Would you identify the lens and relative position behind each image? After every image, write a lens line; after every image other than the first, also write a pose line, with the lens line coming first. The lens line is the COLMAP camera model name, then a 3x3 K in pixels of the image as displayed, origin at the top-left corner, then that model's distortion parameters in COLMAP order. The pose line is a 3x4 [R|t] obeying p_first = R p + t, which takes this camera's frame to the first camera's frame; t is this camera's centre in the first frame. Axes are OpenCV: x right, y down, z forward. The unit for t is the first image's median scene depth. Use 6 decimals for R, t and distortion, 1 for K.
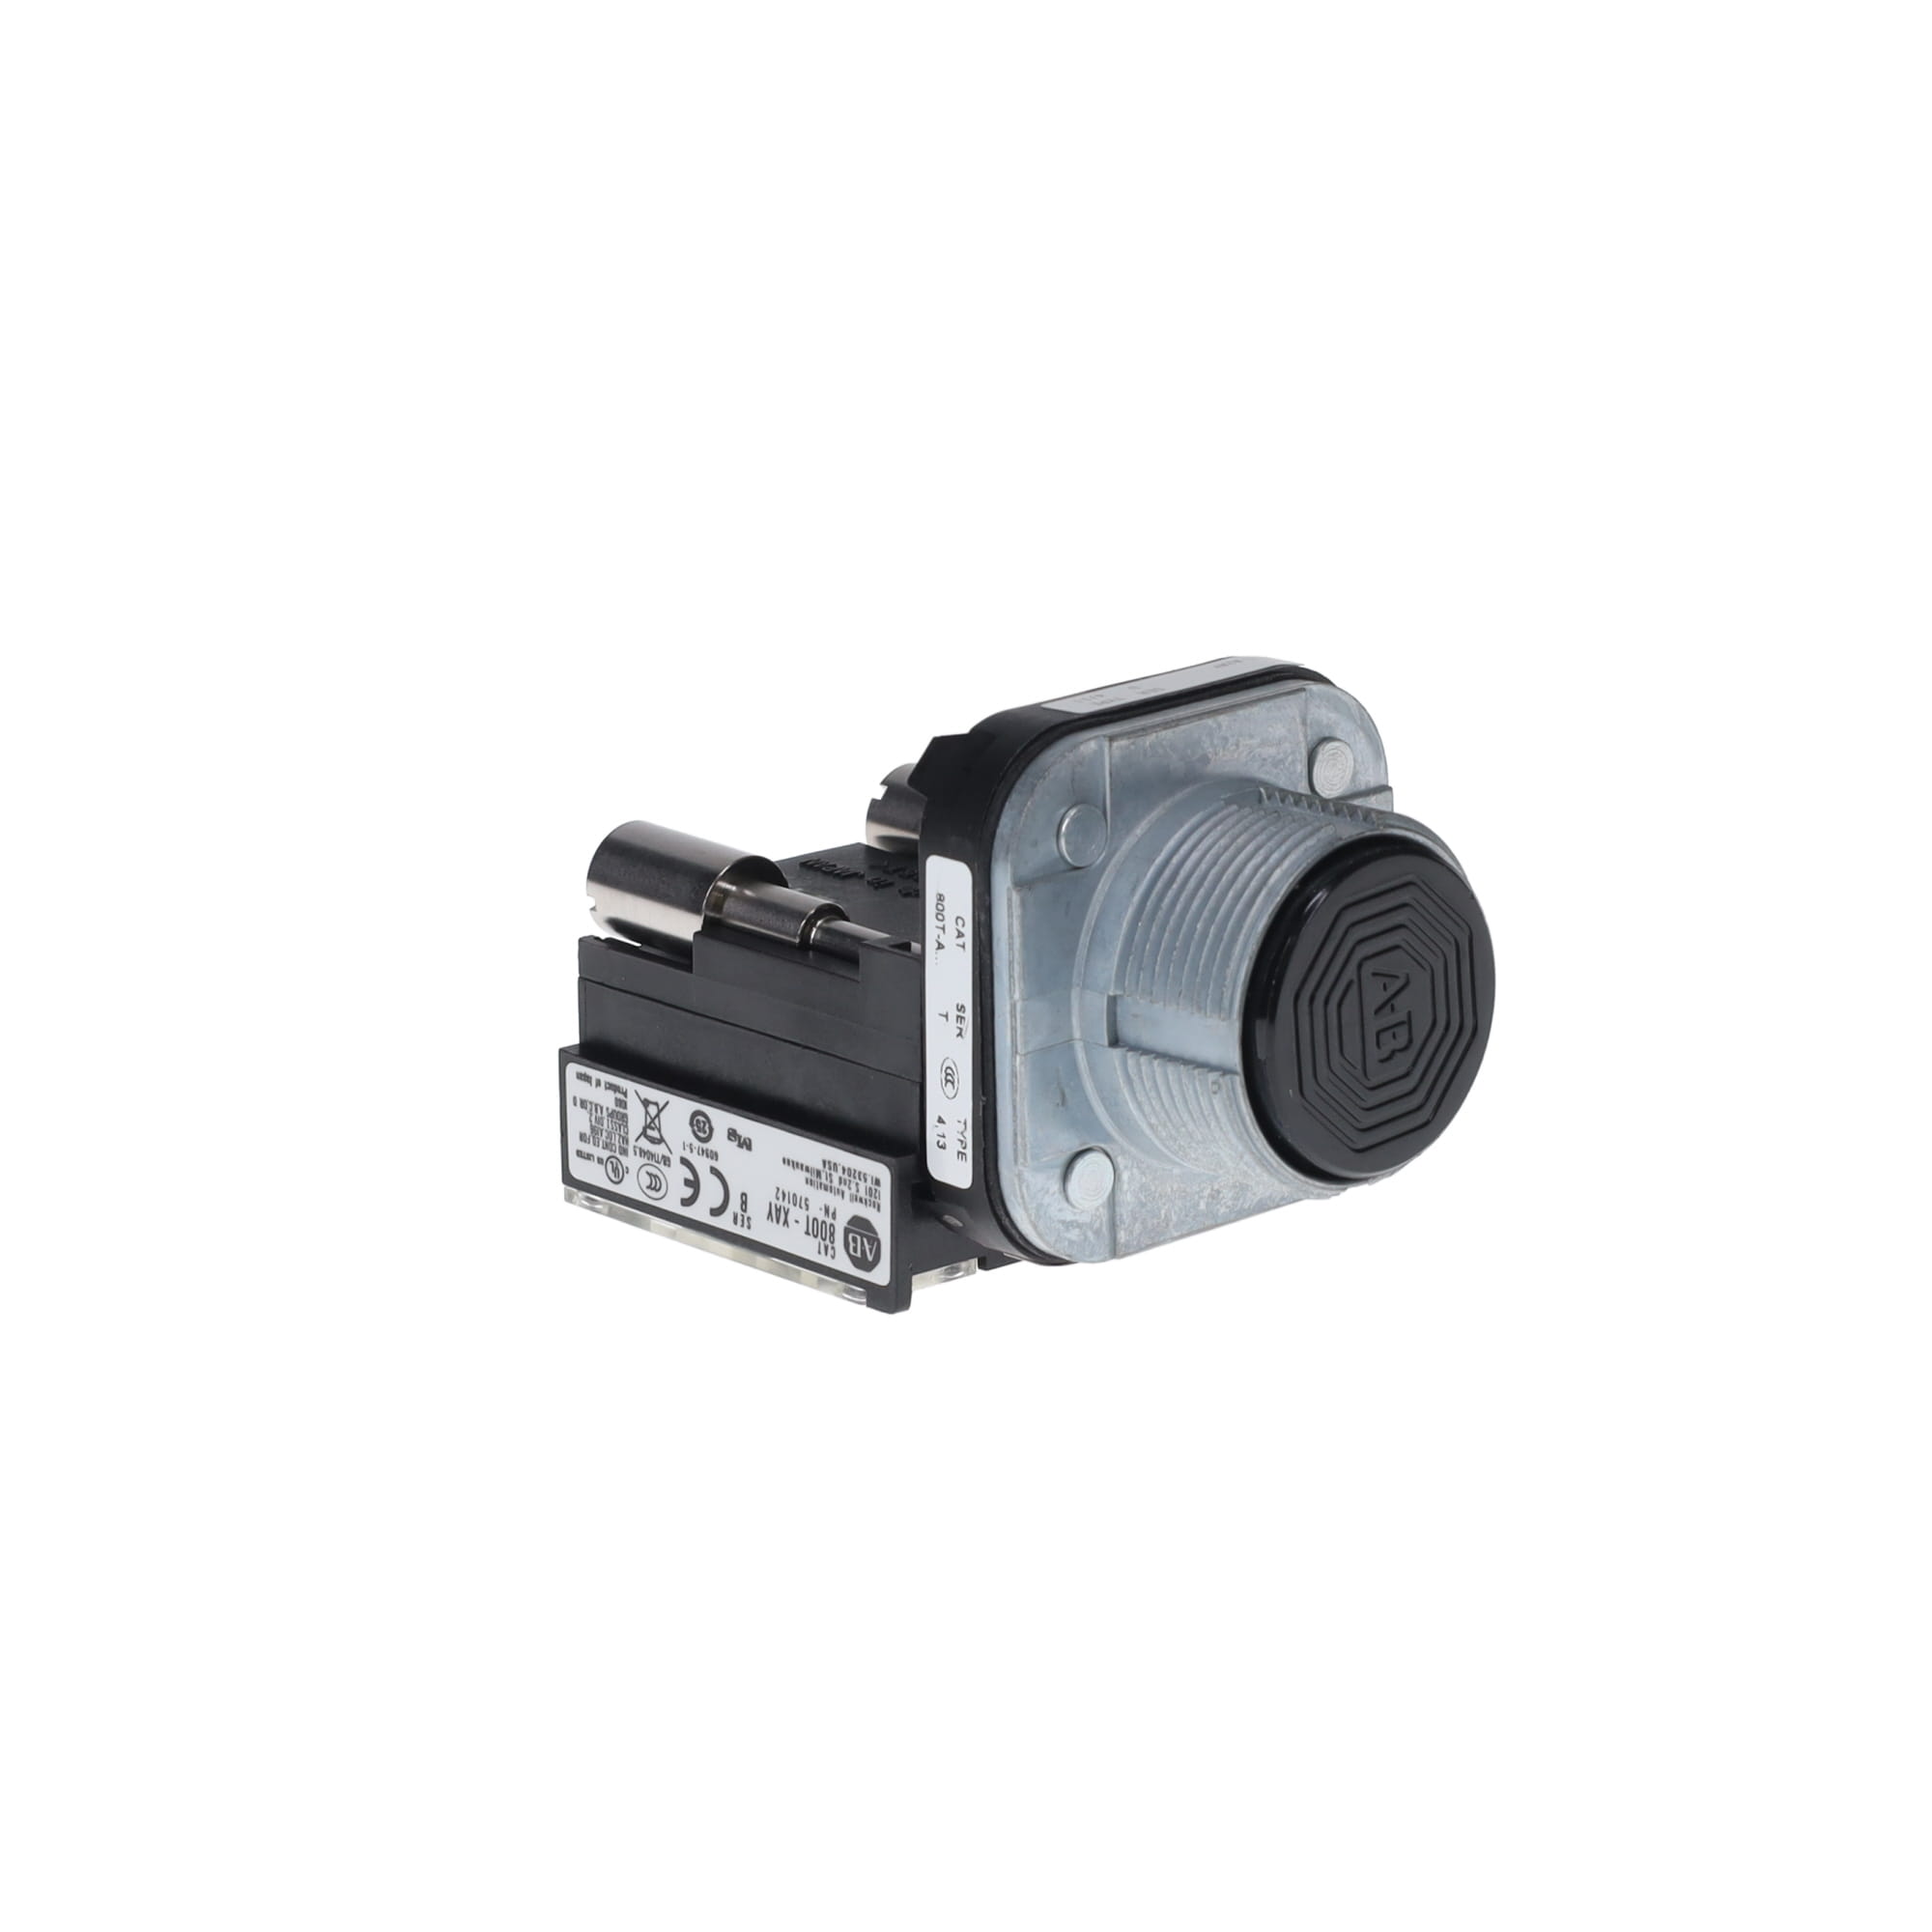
lens RADIAL K [[6758.9, 0, 966.0], [0, 6758.9, 966.0], [0, 0, 1]] dist [0.110108, 0.043048]
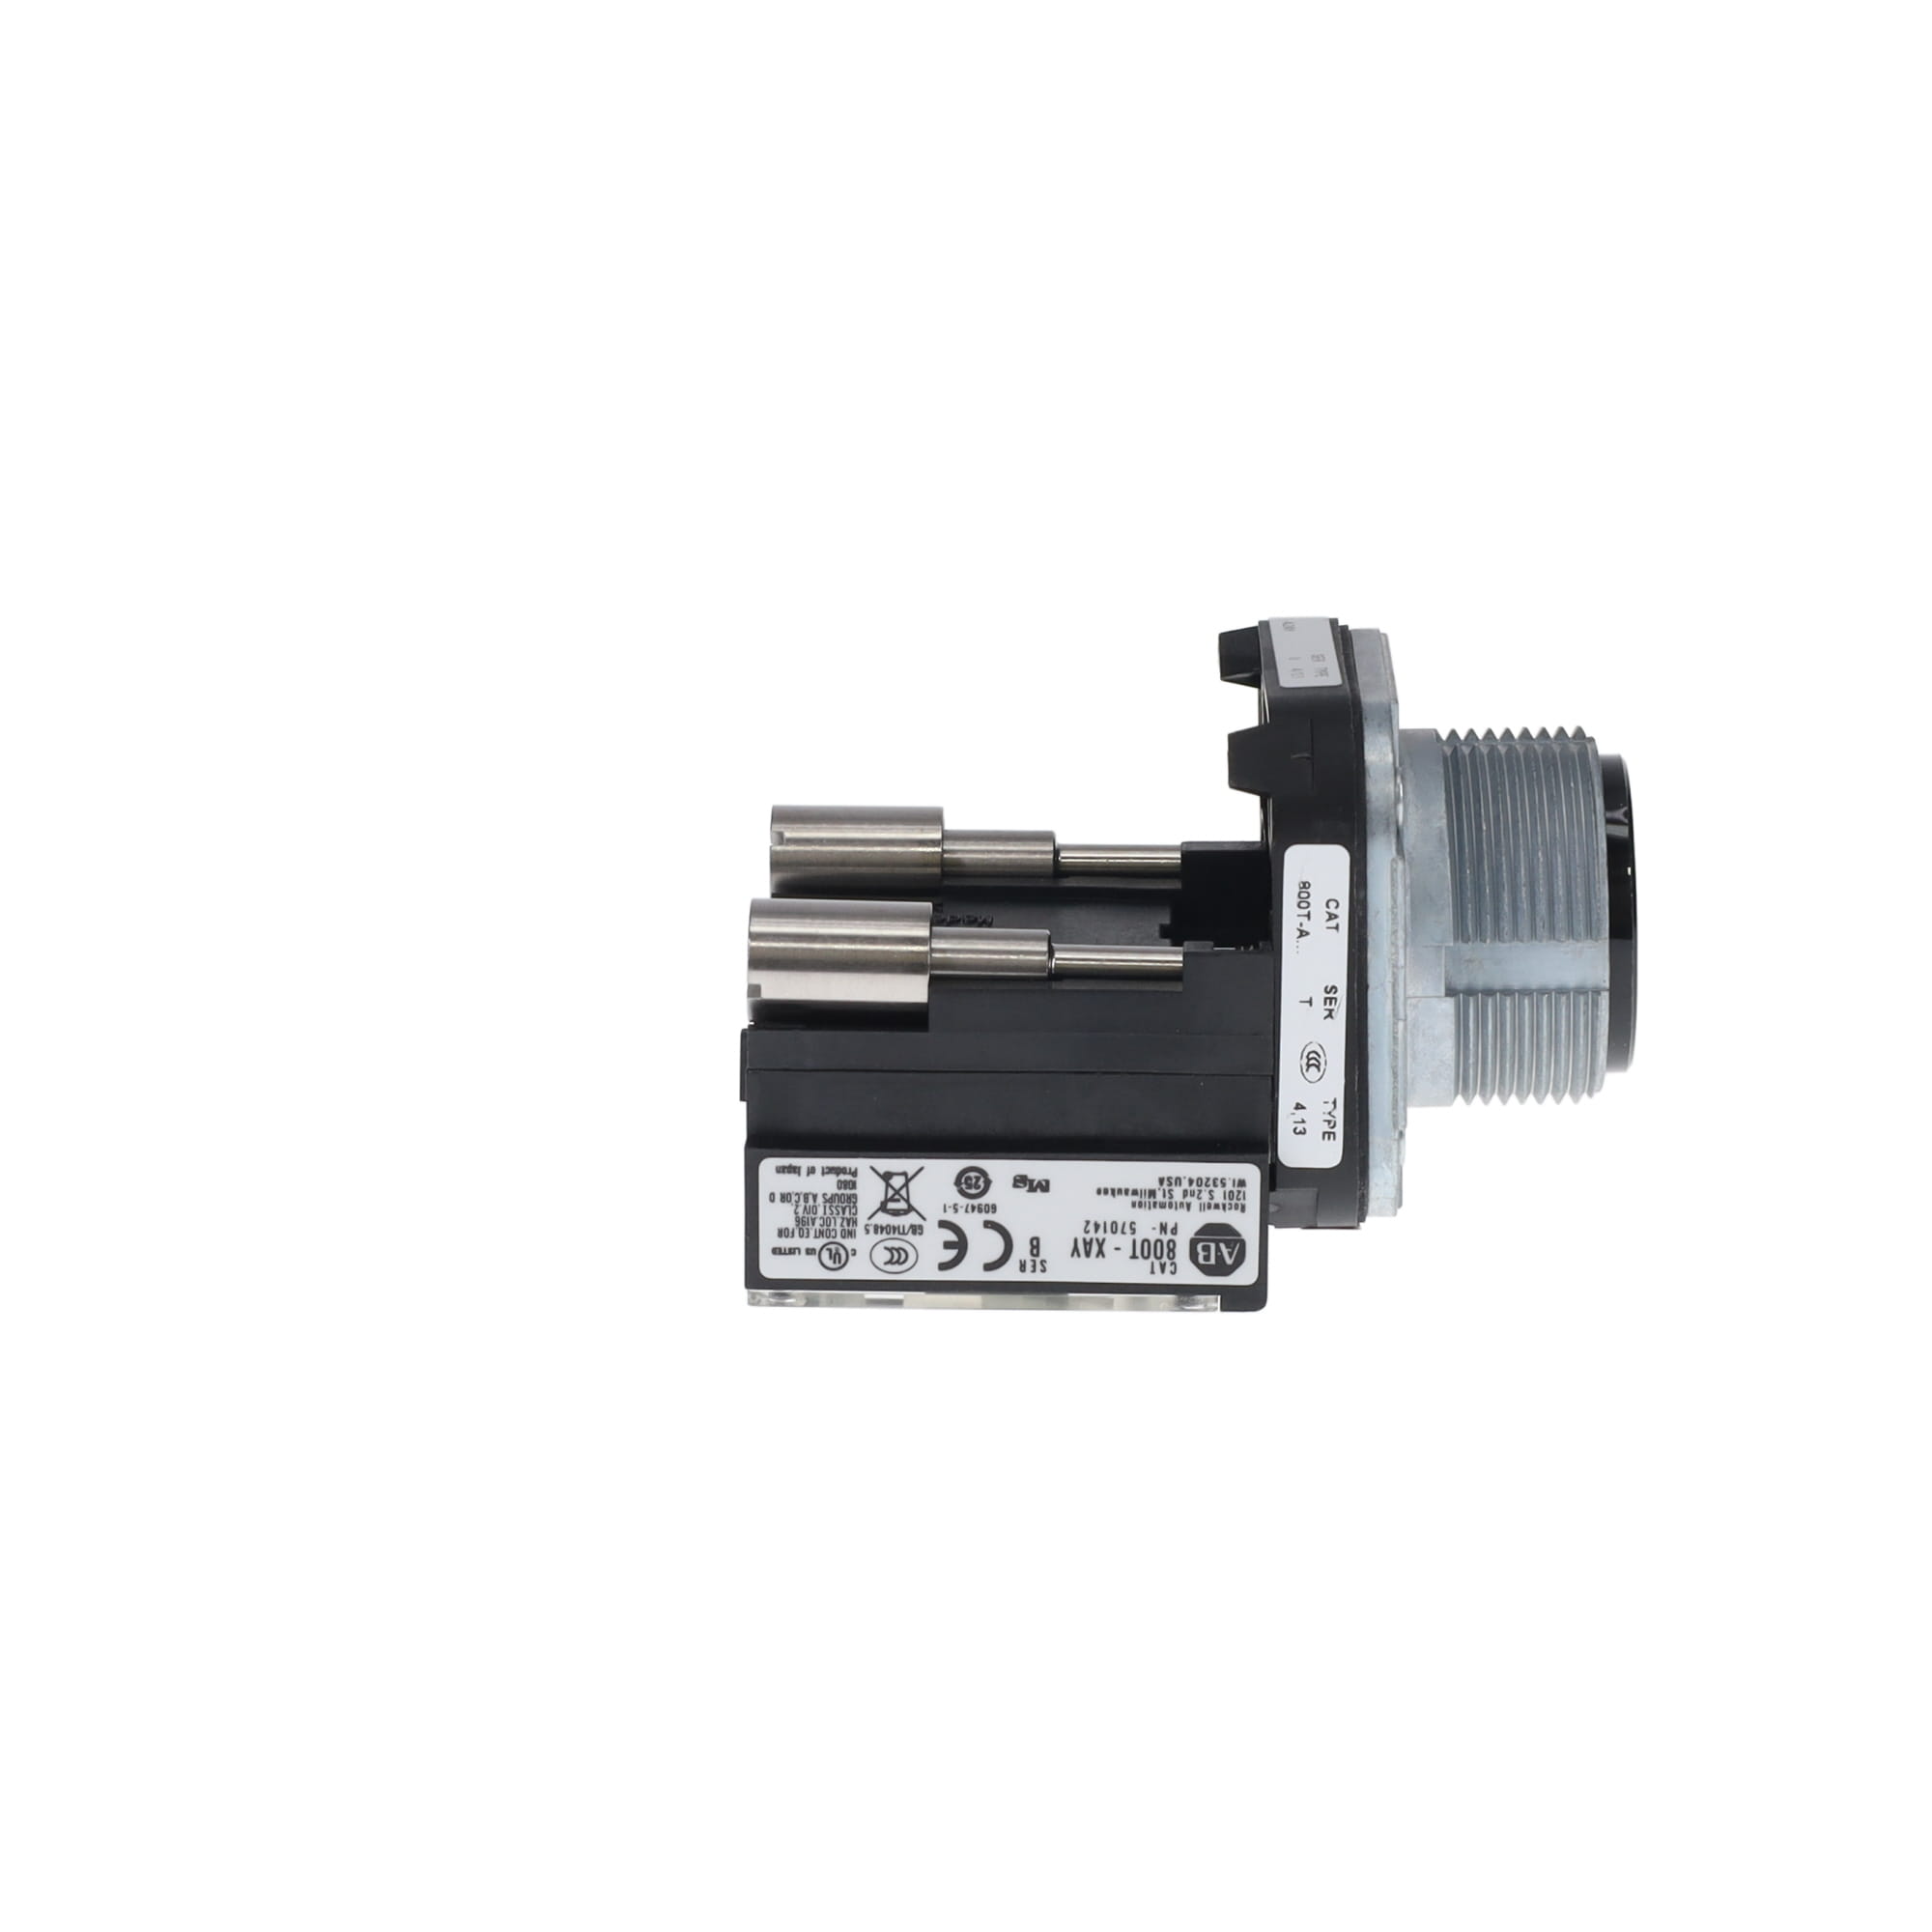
lens RADIAL K [[6758.9, 0, 966.0], [0, 6758.9, 966.0], [0, 0, 1]] dist [0.110108, 0.043048]
pose [[0.706491, -0.192968, 0.680907, -0.708468], [0.192304, 0.978254, 0.077706, -0.084070], [-0.681095, 0.076043, 0.728236, 0.292617]]
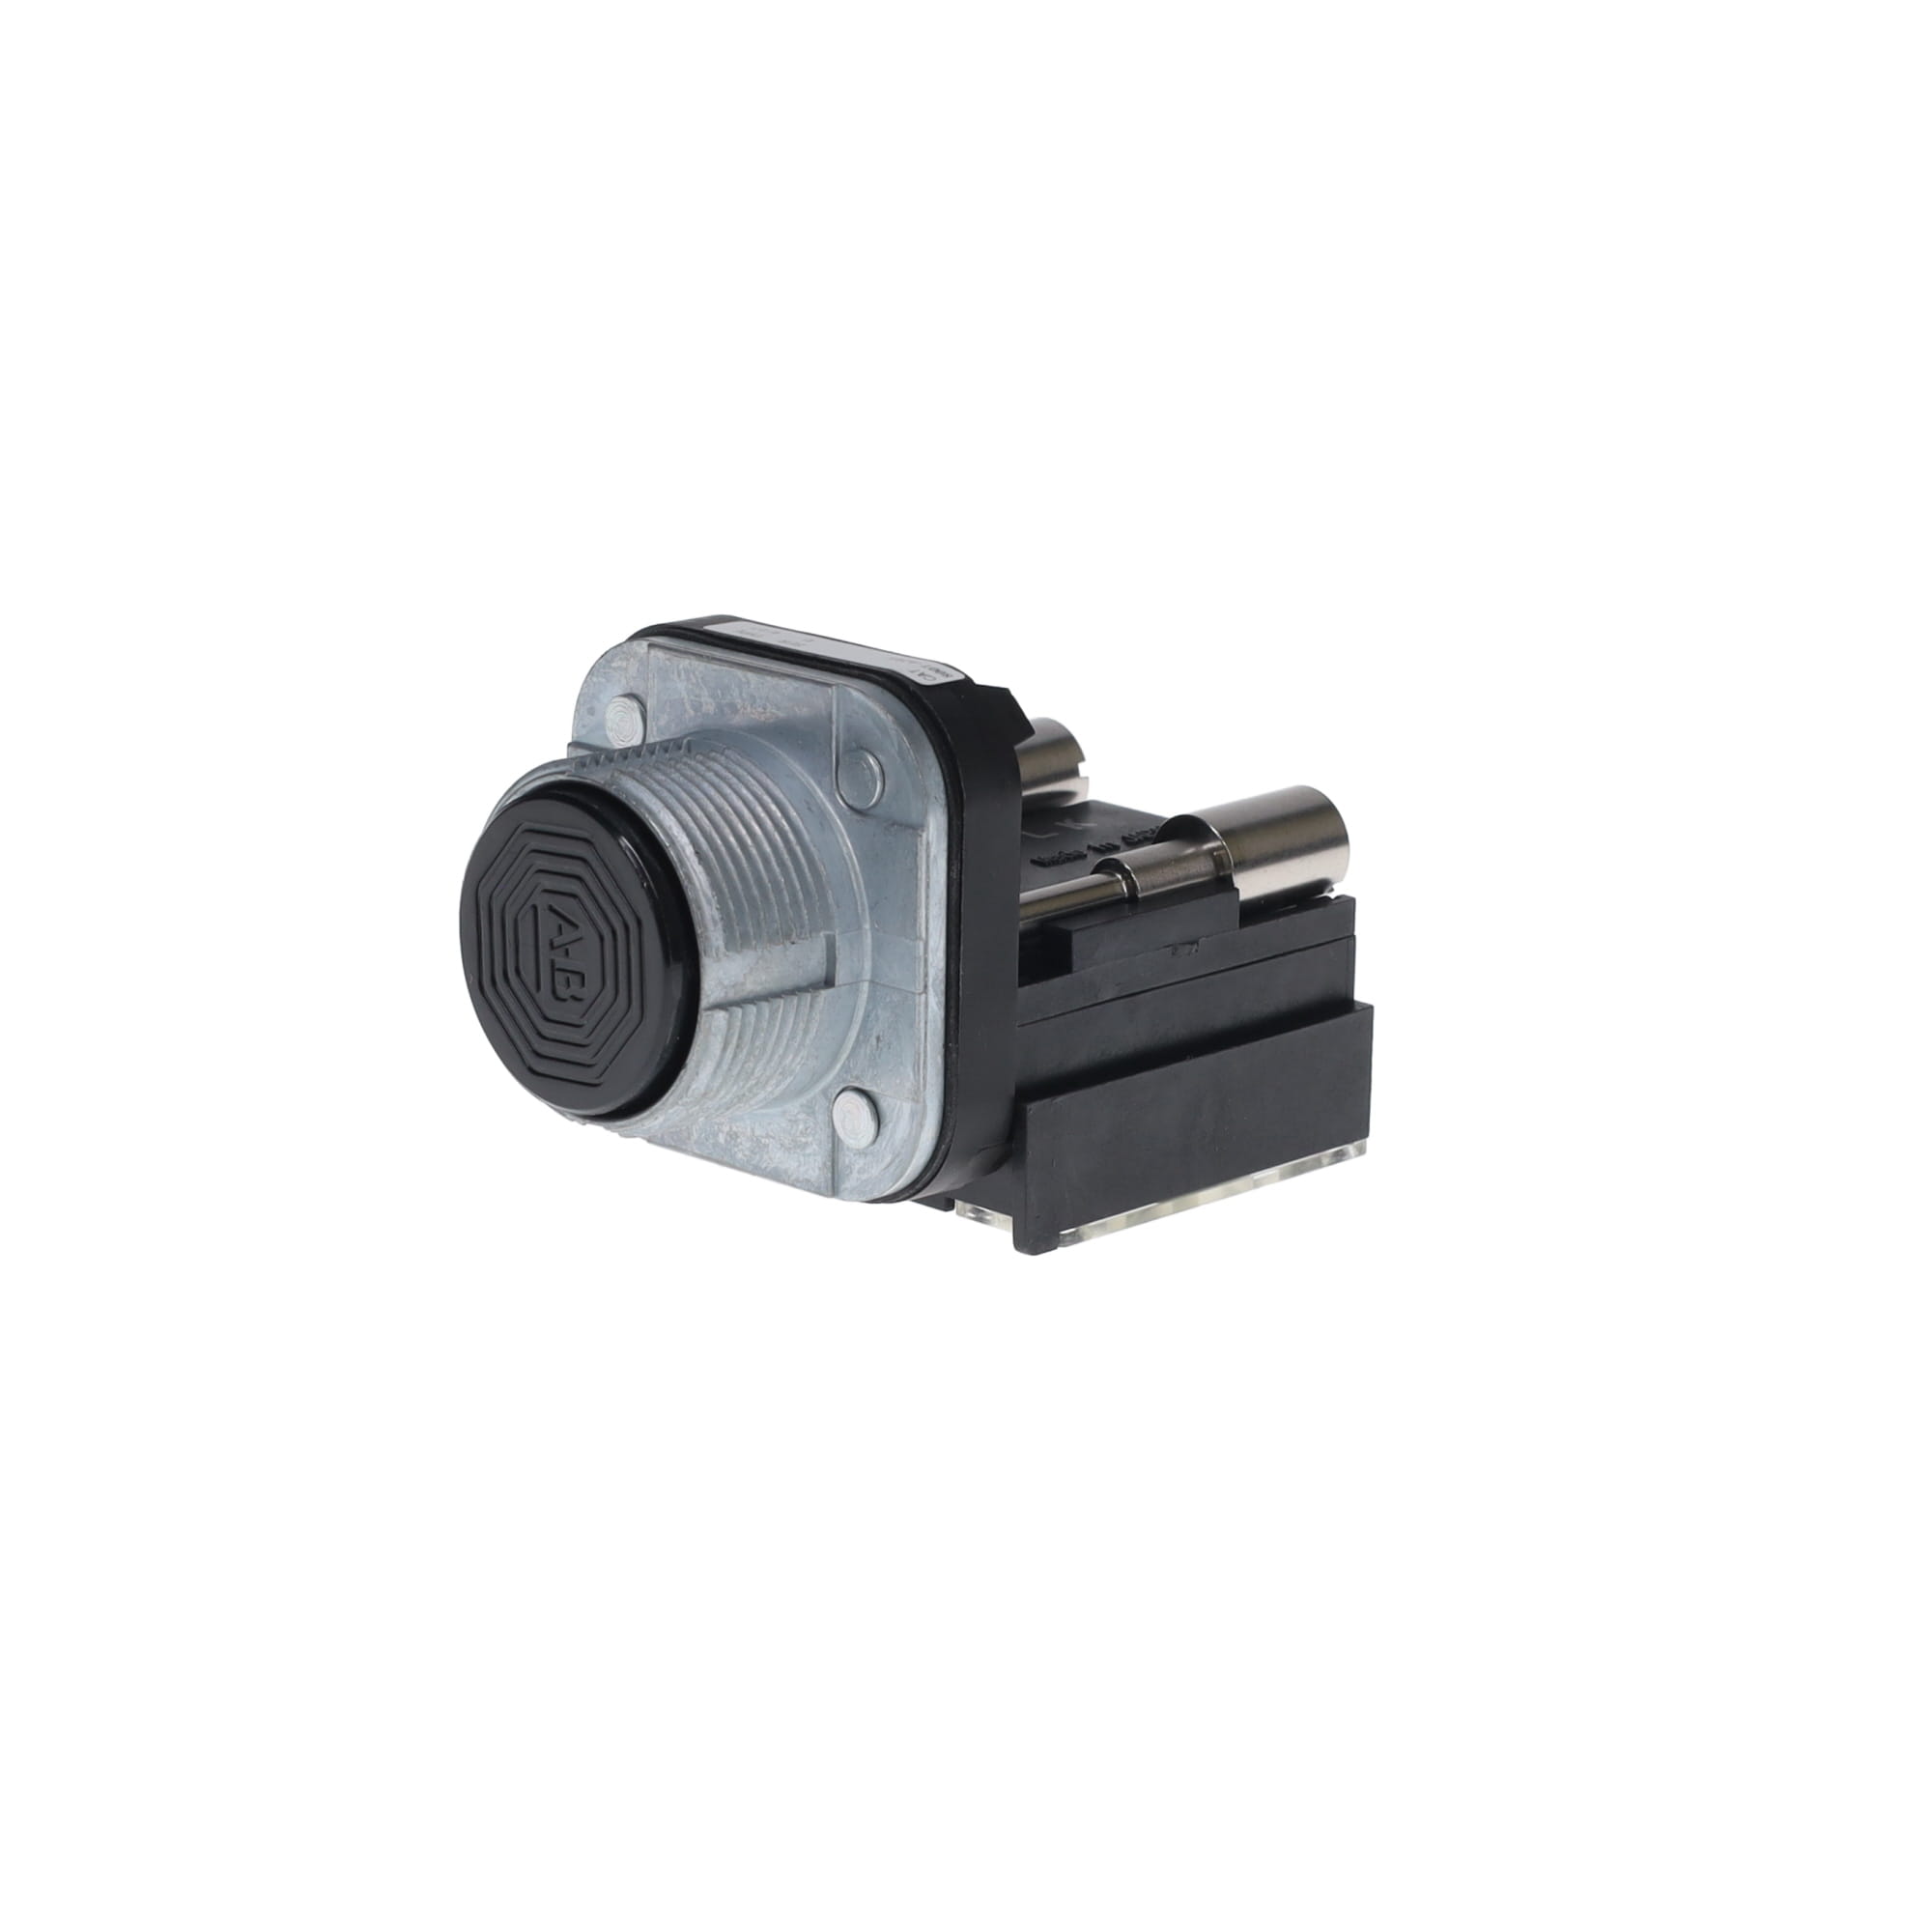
lens RADIAL K [[6758.9, 0, 966.0], [0, 6758.9, 966.0], [0, 0, 1]] dist [0.110108, 0.043048]
pose [[0.012976, 0.268018, -0.963327, 1.013336], [-0.277792, 0.926449, 0.254016, -0.259134], [0.960553, 0.264309, 0.086475, 0.933155]]
